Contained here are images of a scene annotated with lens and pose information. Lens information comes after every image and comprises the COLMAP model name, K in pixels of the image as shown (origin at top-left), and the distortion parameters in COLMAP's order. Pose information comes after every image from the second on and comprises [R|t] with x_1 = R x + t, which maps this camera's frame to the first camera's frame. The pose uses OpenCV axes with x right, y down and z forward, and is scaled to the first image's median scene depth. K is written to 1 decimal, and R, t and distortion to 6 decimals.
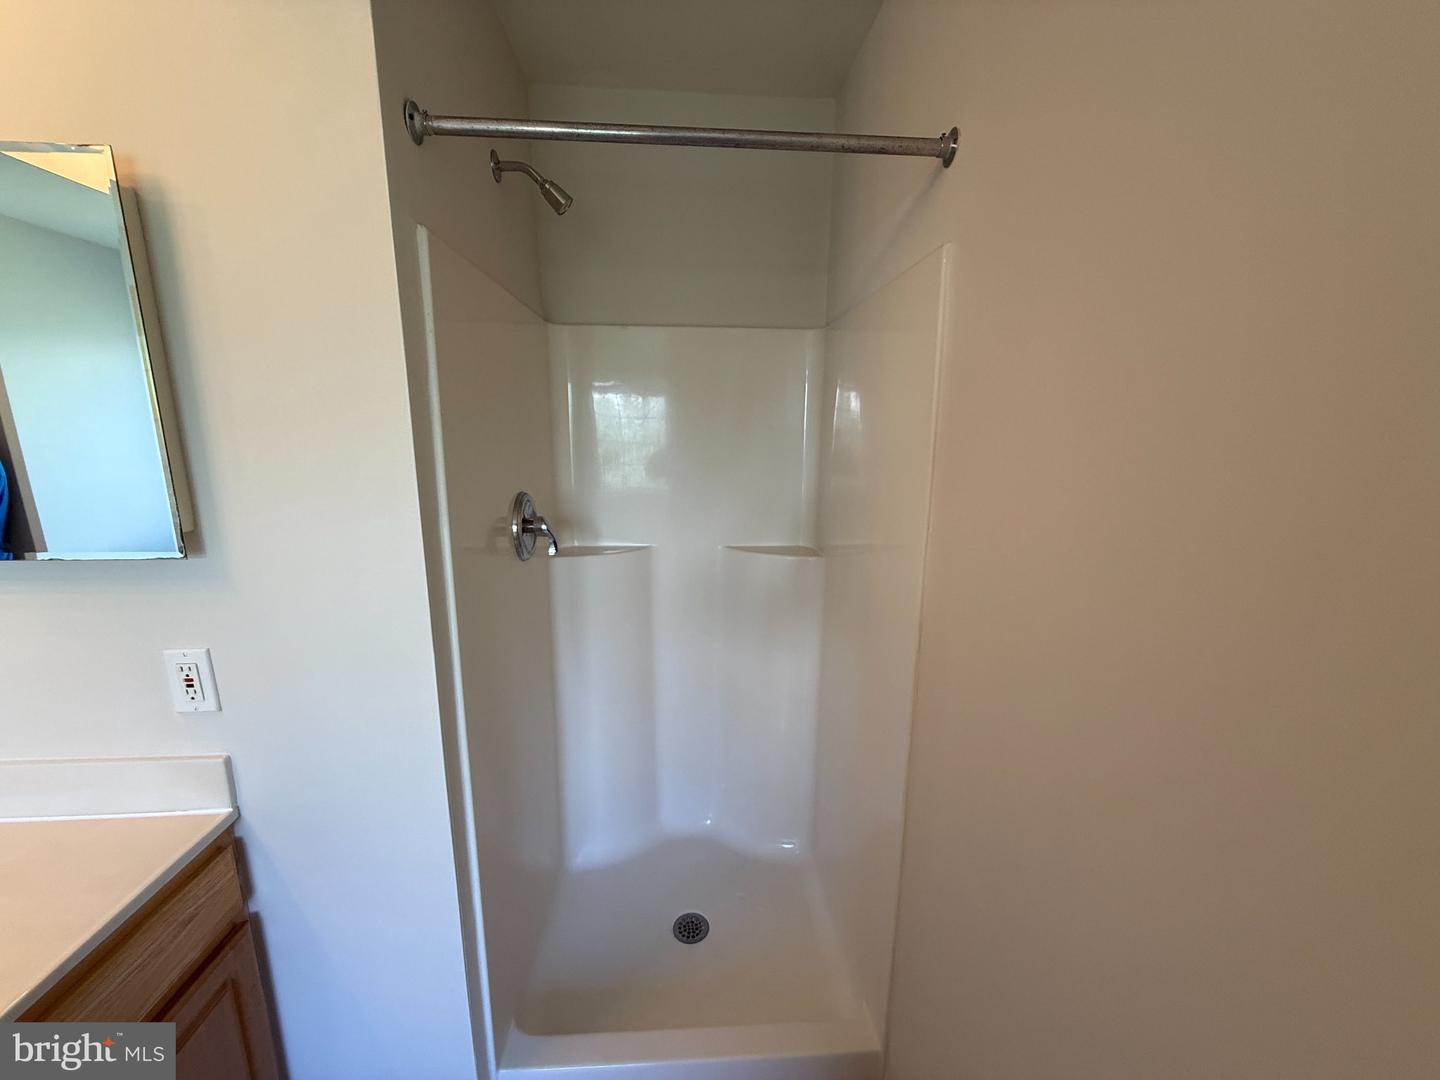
lens RADIAL K [[573.5, 0, 718.5], [0, 573.5, 545.0], [0, 0, 1]] dist [-0.000863, -0.000280]
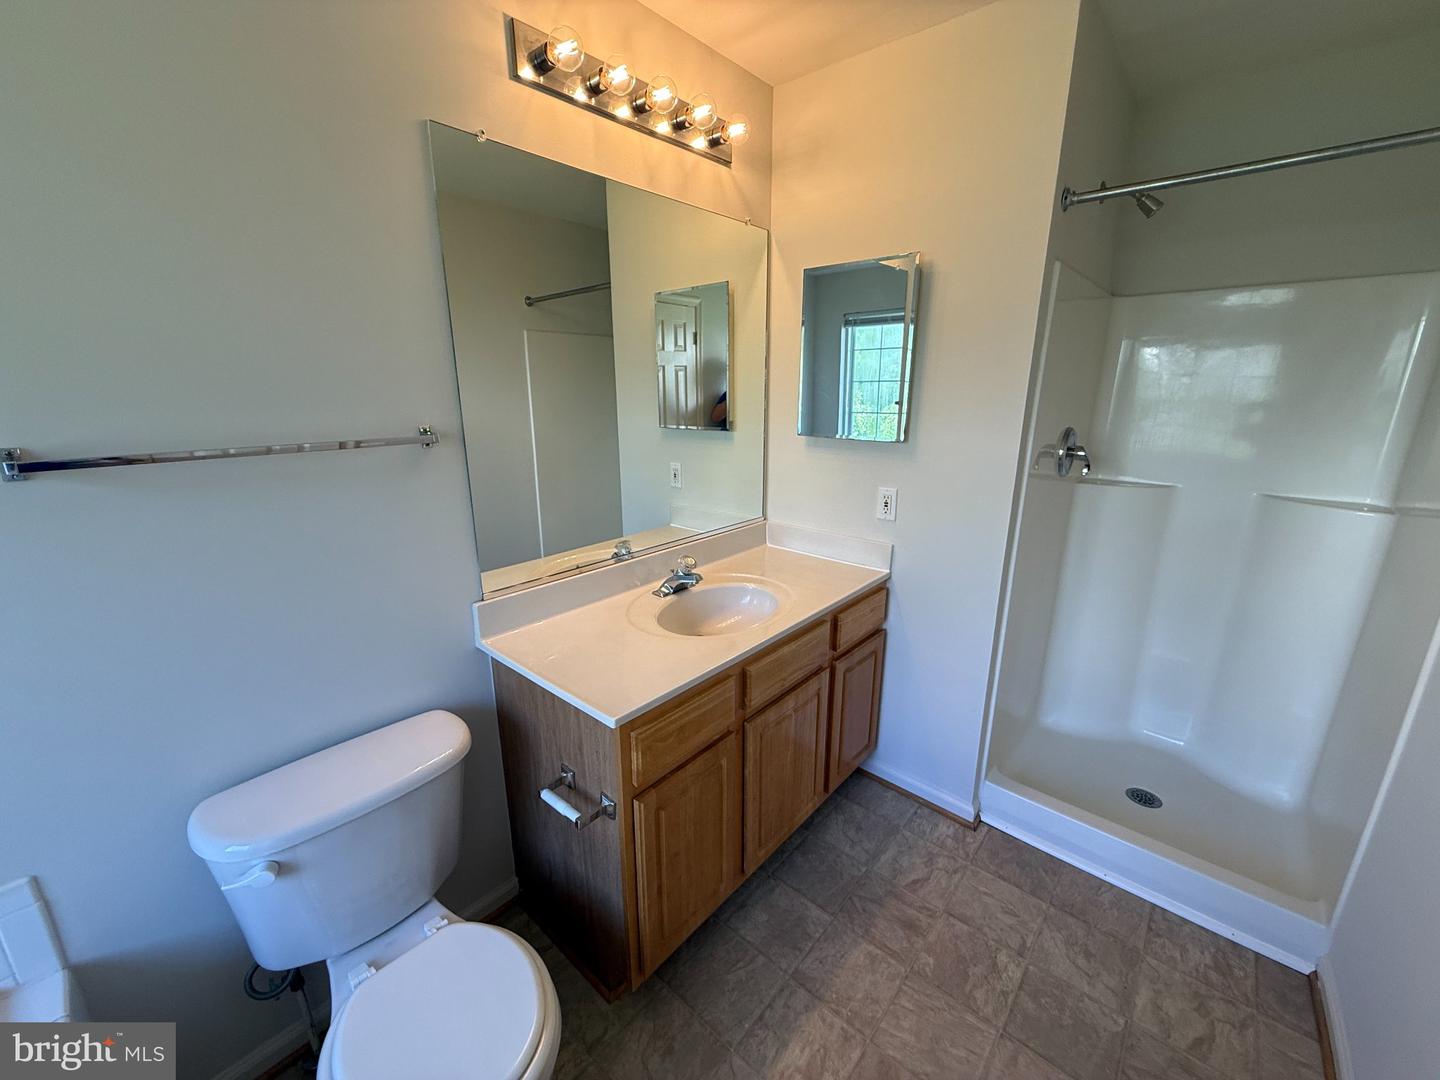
lens RADIAL K [[573.5, 0, 718.5], [0, 573.5, 545.0], [0, 0, 1]] dist [-0.000863, -0.000280]
pose [[0.695931, 0.180285, -0.695110, 0.115569], [-0.137217, 0.983522, 0.117709, 0.200269], [0.704877, 0.013464, 0.709202, -0.812835]]
